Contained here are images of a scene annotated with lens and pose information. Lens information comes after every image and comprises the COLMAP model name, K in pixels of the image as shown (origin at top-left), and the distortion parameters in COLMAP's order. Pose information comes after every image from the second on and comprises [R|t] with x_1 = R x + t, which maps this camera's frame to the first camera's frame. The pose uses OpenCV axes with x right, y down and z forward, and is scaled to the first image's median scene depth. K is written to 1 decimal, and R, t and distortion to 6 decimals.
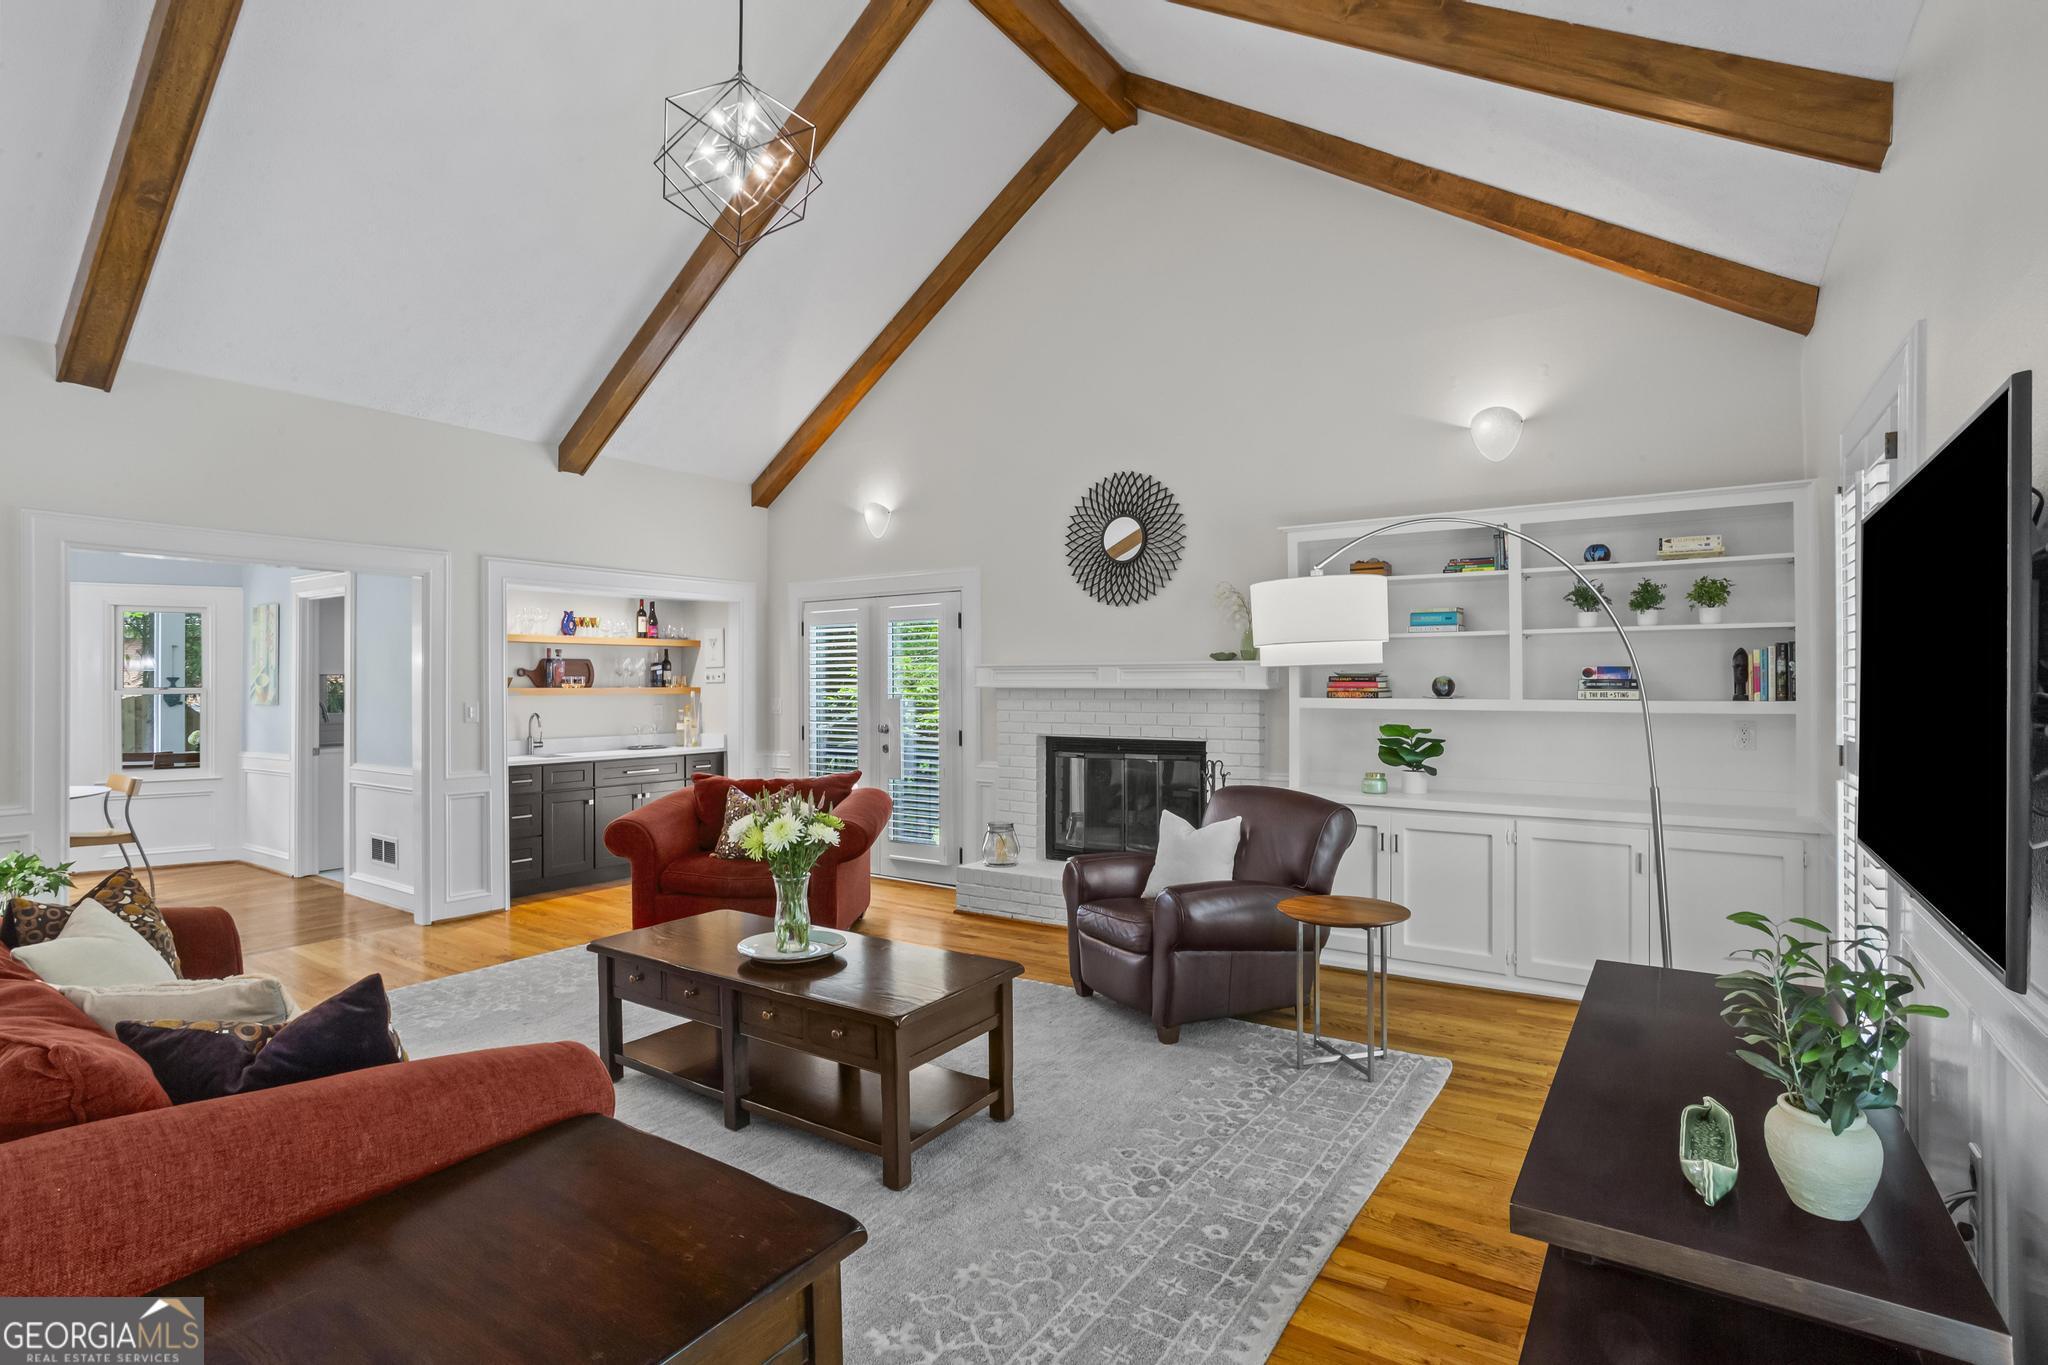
lens RADIAL K [[1009.8, 0, 1025.8], [0, 1009.8, 678.1], [0, 0, 1]] dist [-0.045835, 0.016205]
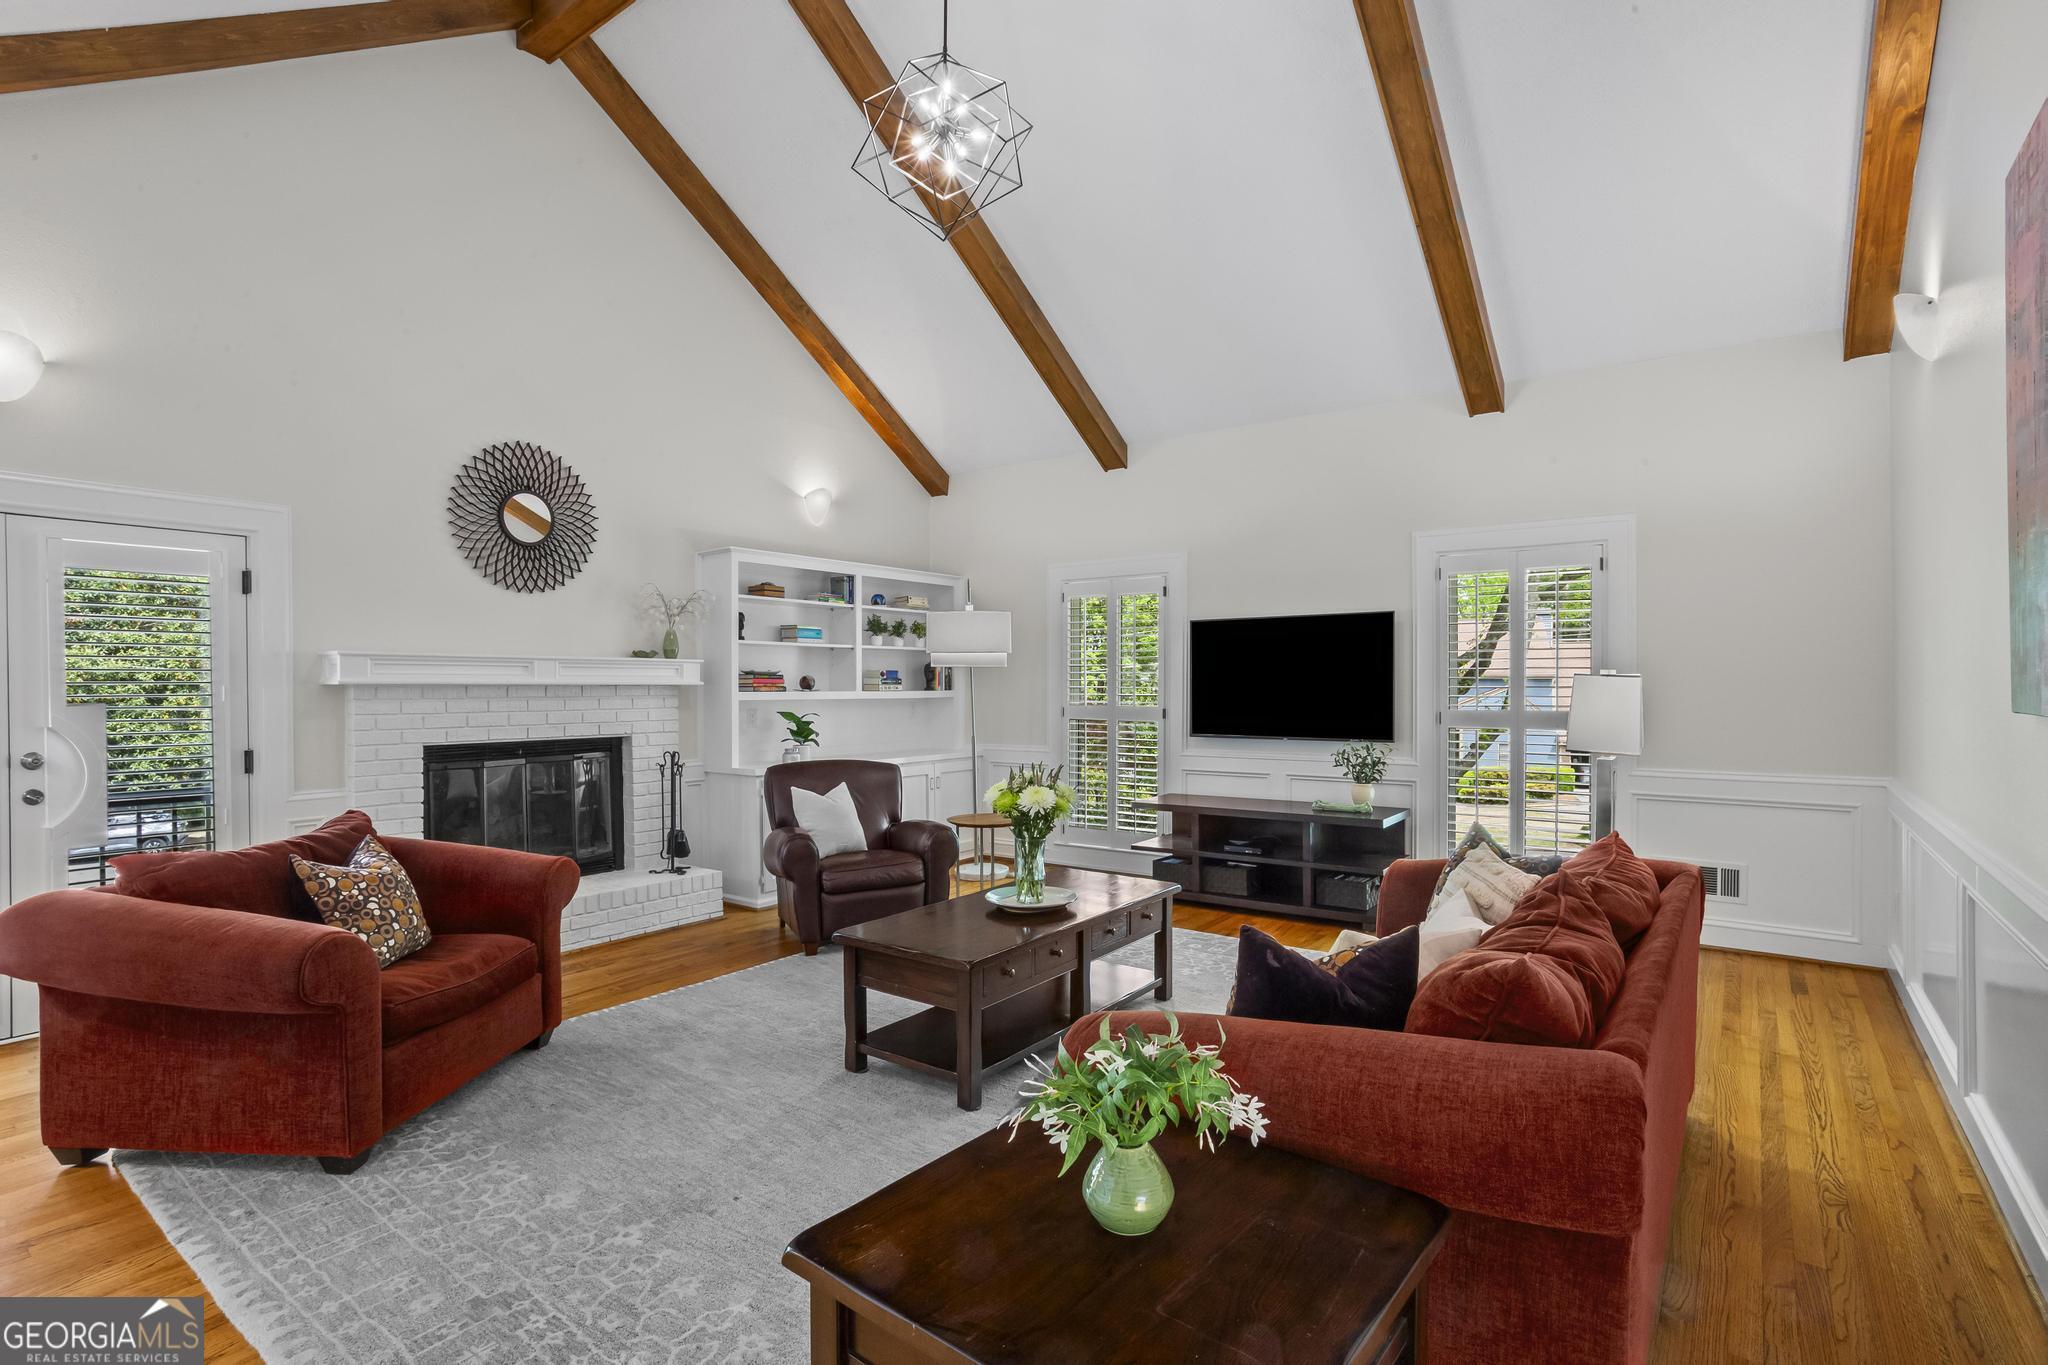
lens RADIAL K [[1009.8, 0, 1027.6], [0, 1009.8, 685.1], [0, 0, 1]] dist [-0.045835, 0.016205]
pose [[0.039427, 0.002064, 0.999220, -0.795872], [-0.001454, 0.999997, -0.002008, 0.011872], [-0.999221, -0.001374, 0.039430, 0.537829]]
